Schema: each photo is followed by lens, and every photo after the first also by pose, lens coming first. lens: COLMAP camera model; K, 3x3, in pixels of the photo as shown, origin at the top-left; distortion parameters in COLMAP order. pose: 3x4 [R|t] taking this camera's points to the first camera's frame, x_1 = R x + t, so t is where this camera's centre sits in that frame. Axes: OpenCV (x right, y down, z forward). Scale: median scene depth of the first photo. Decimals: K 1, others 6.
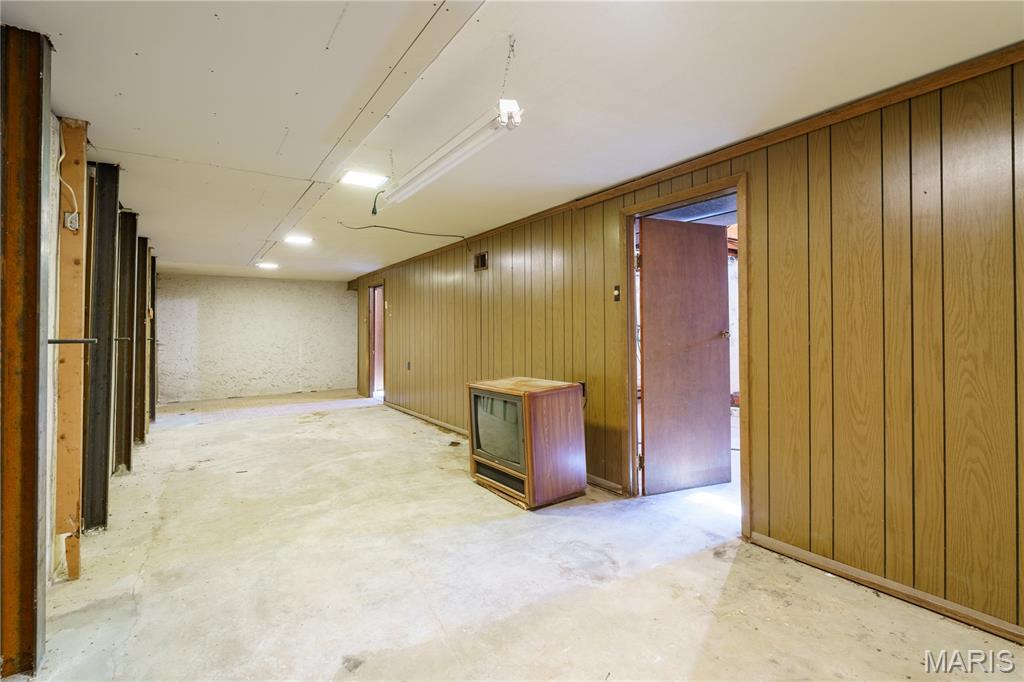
lens RADIAL K [[468.1, 0, 506.5], [0, 468.1, 335.0], [0, 0, 1]] dist [-0.009795, 0.002067]
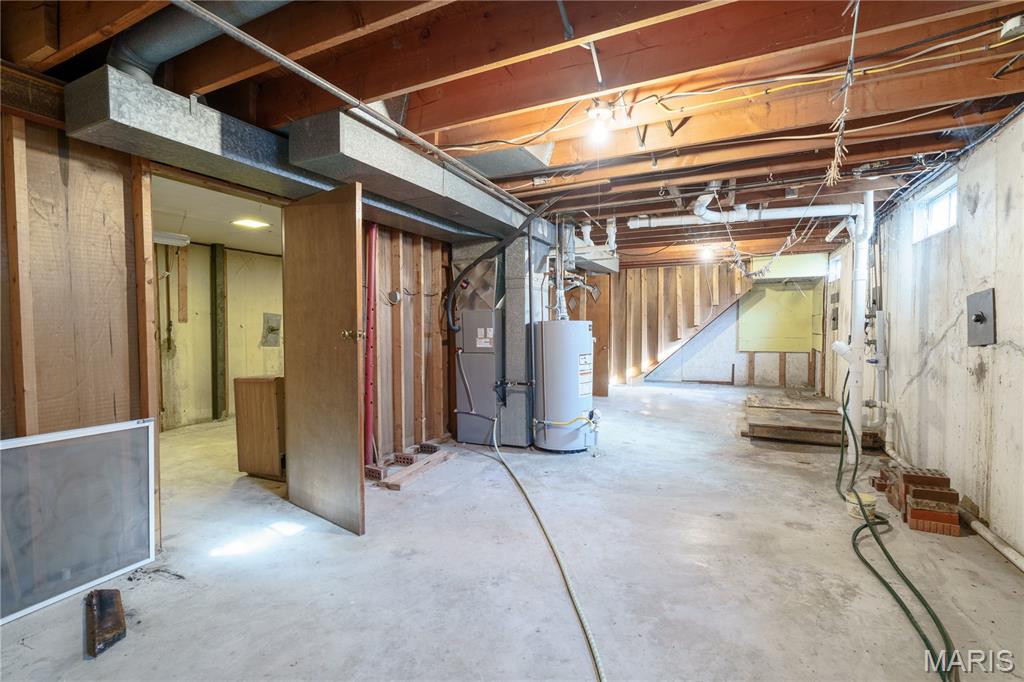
lens RADIAL K [[468.1, 0, 511.3], [0, 468.1, 336.3], [0, 0, 1]] dist [-0.009795, 0.002067]
pose [[0.507622, 0.029963, -0.861059, 1.245304], [0.001900, 0.999354, 0.035895, -0.024571], [0.861578, -0.019857, 0.507237, 0.852629]]
